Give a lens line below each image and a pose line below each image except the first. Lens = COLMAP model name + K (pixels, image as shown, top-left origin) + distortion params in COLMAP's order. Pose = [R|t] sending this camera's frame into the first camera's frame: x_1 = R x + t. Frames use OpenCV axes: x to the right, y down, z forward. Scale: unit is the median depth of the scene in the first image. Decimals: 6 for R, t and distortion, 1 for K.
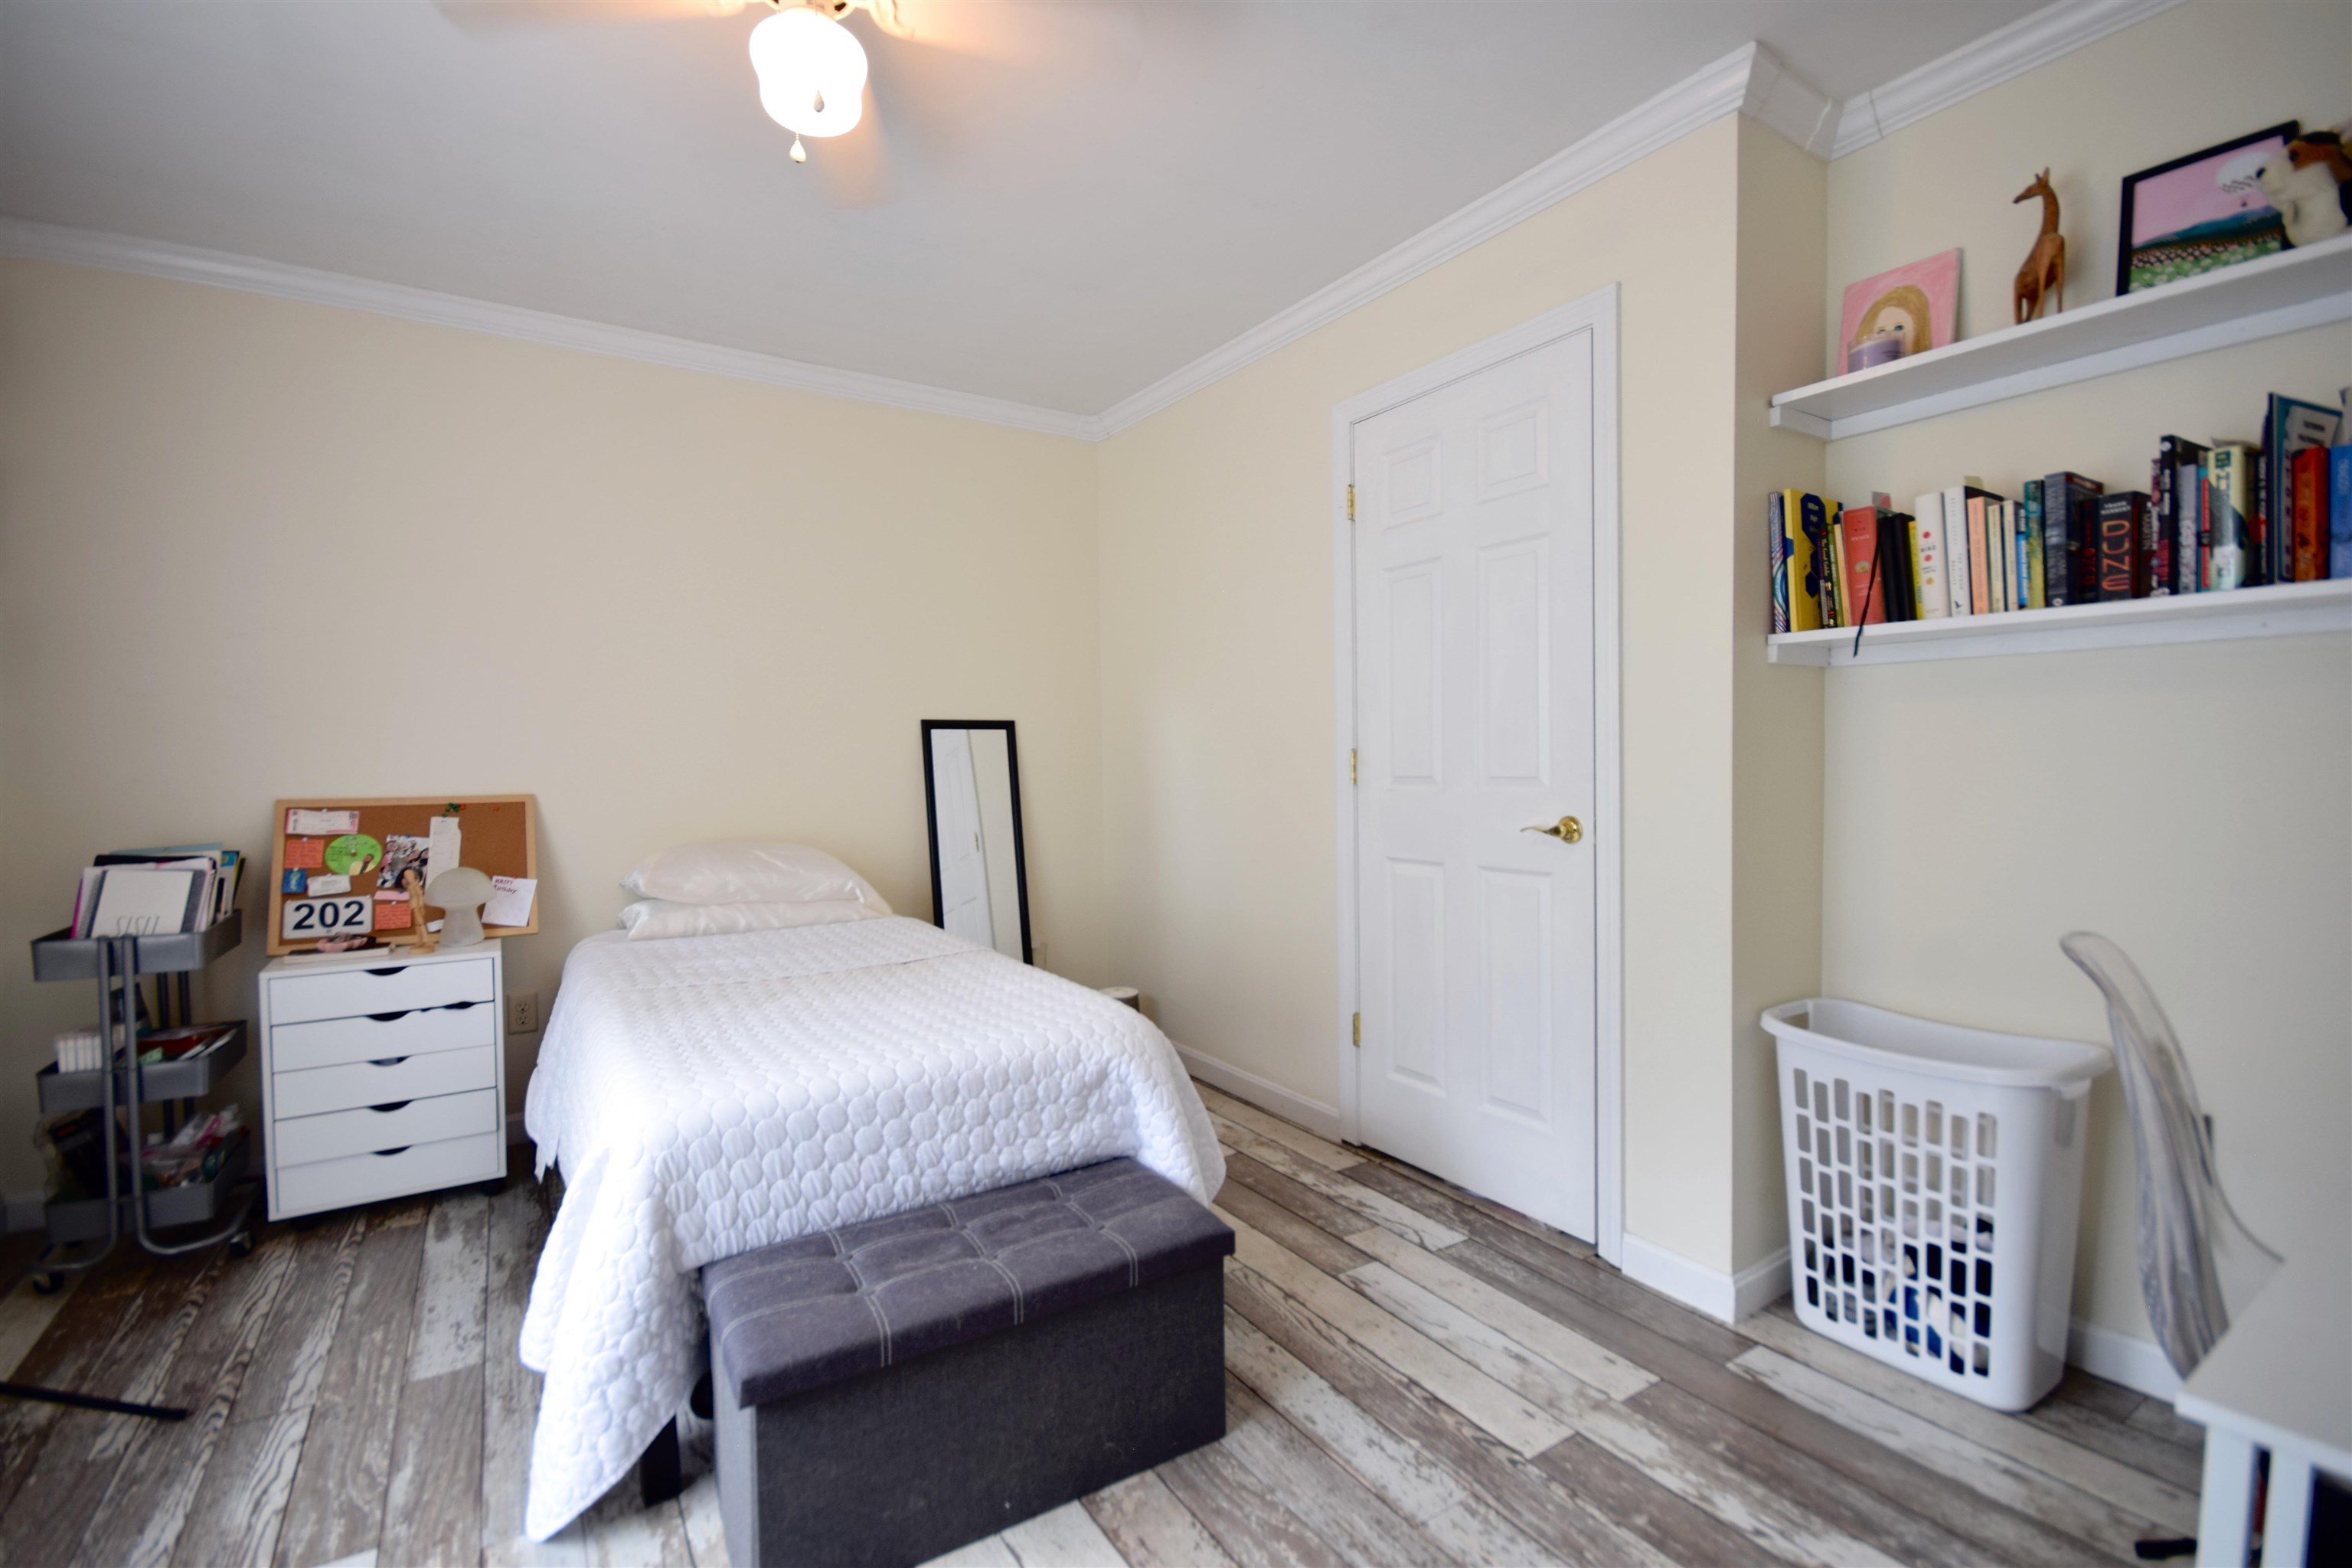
lens RADIAL K [[1049.5, 0, 1185.7], [0, 1049.5, 778.3], [0, 0, 1]] dist [-0.001934, -0.001230]
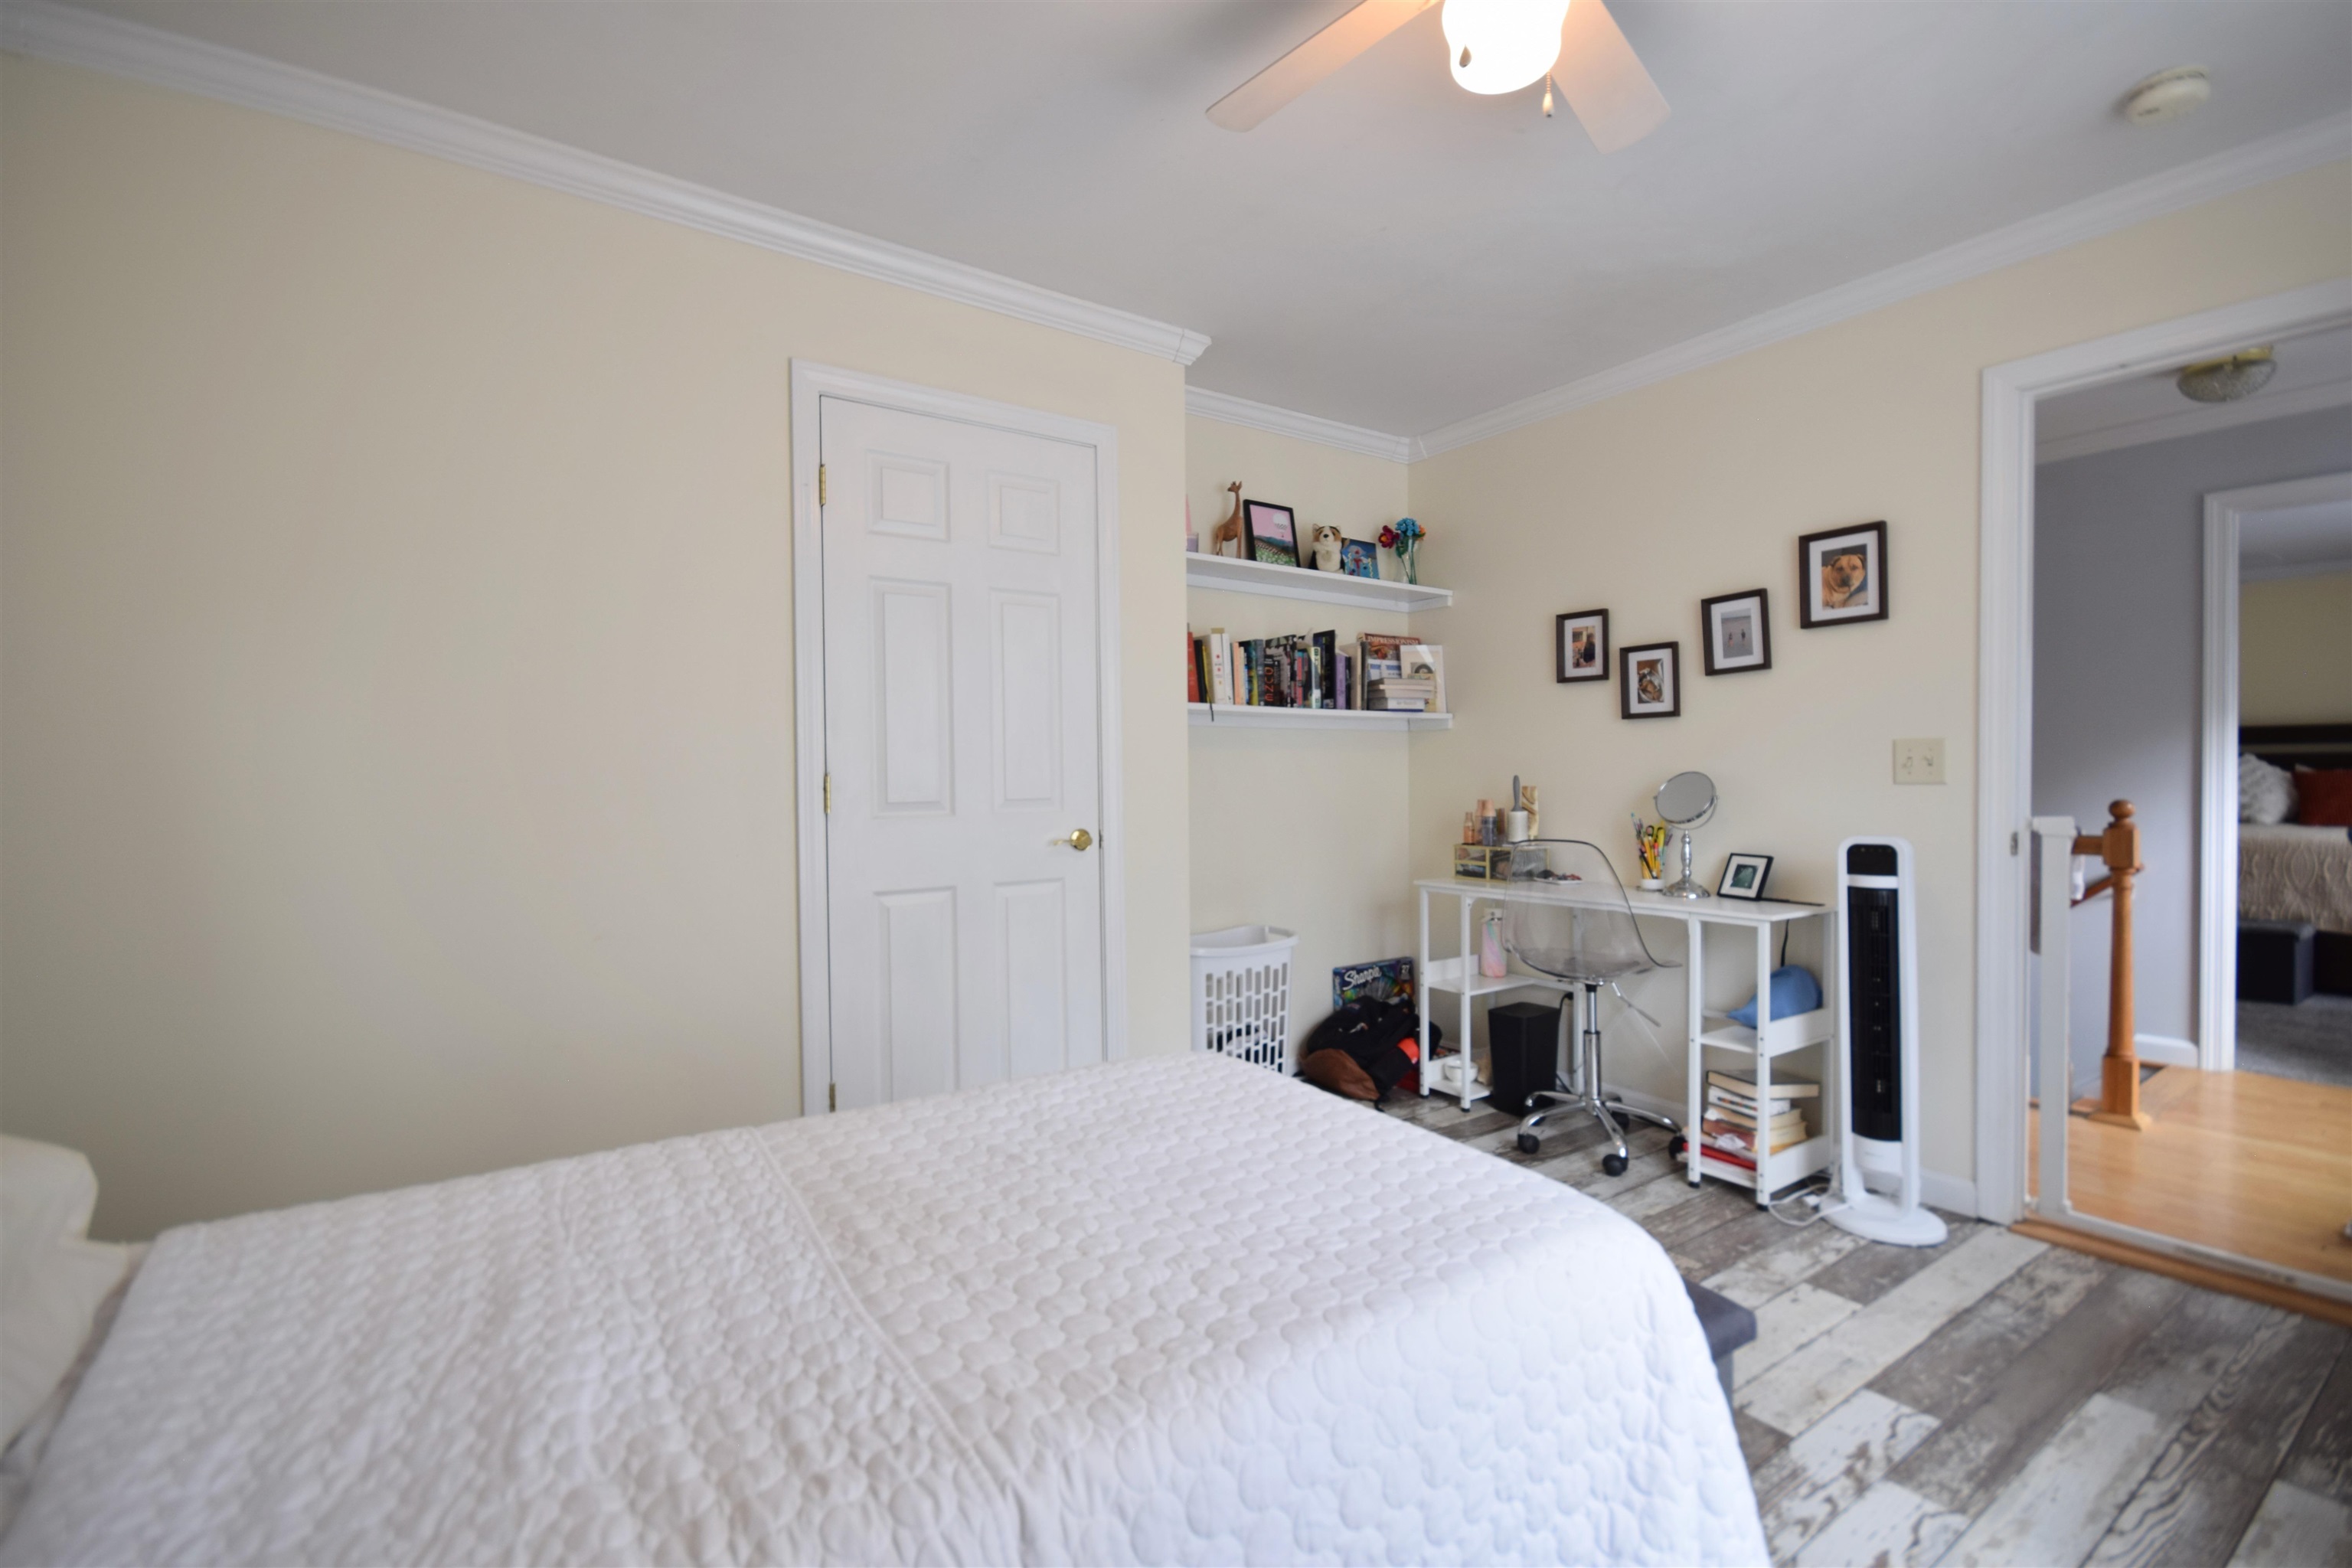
lens RADIAL K [[1049.5, 0, 1185.7], [0, 1049.5, 778.3], [0, 0, 1]] dist [-0.001934, -0.001230]
pose [[-0.035406, 0.020267, 0.999167, -1.170259], [0.033326, 0.999262, -0.019088, 0.008035], [-0.998817, 0.032623, -0.036055, 1.227443]]
